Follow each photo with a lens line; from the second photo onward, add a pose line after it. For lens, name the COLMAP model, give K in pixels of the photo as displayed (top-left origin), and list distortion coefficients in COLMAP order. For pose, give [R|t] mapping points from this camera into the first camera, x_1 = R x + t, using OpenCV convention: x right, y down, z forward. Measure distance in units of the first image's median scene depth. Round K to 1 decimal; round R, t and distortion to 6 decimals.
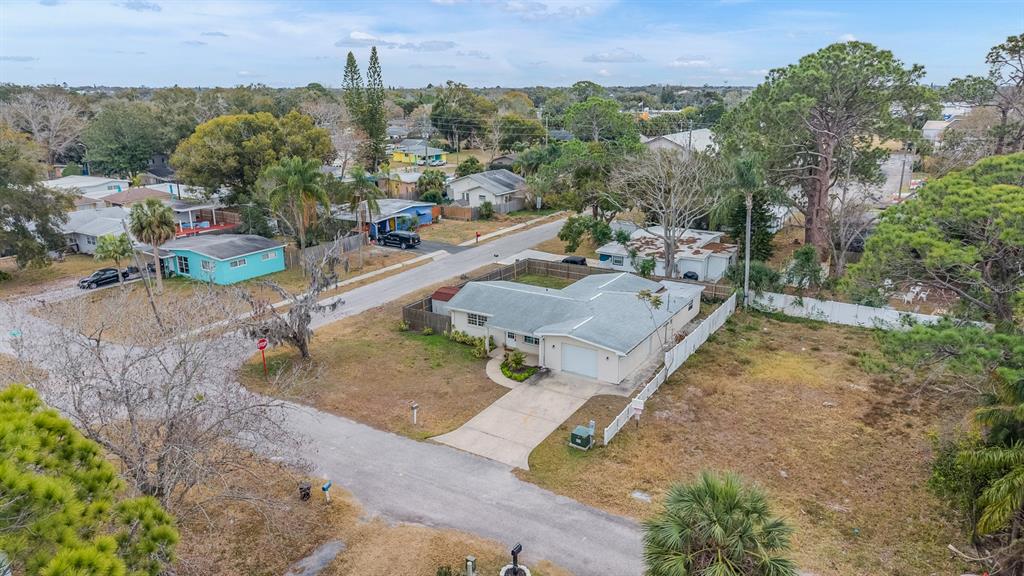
lens RADIAL K [[688.2, 0, 512.0], [0, 688.2, 288.0], [0, 0, 1]] dist [0.003851, -0.001024]
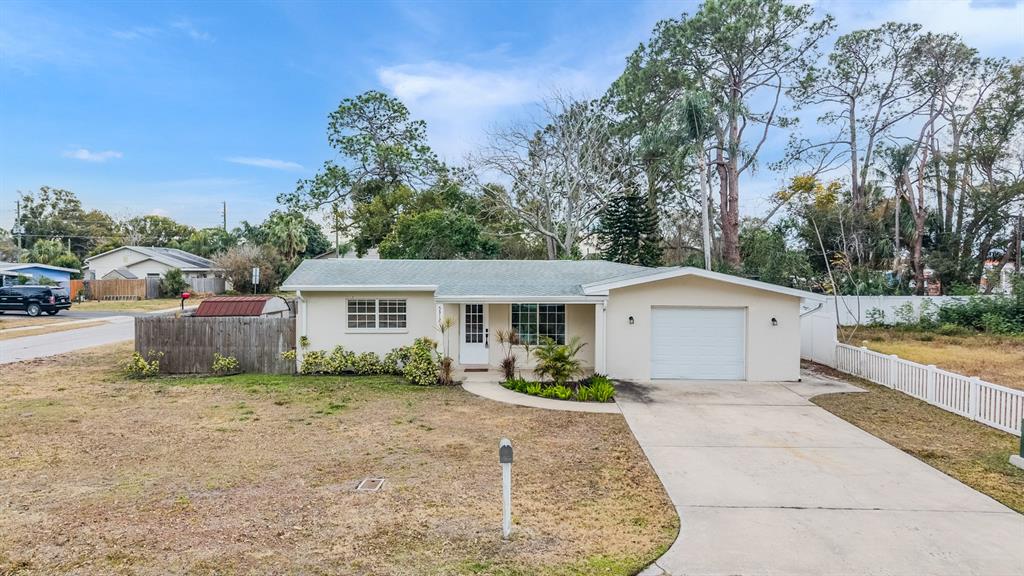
lens RADIAL K [[688.2, 0, 512.0], [0, 688.2, 288.0], [0, 0, 1]] dist [0.003851, -0.001024]
pose [[0.852211, -0.010445, 0.523094, -0.217386], [0.142794, 0.966487, -0.213337, 0.147055], [-0.503336, 0.256503, 0.825142, 0.703132]]
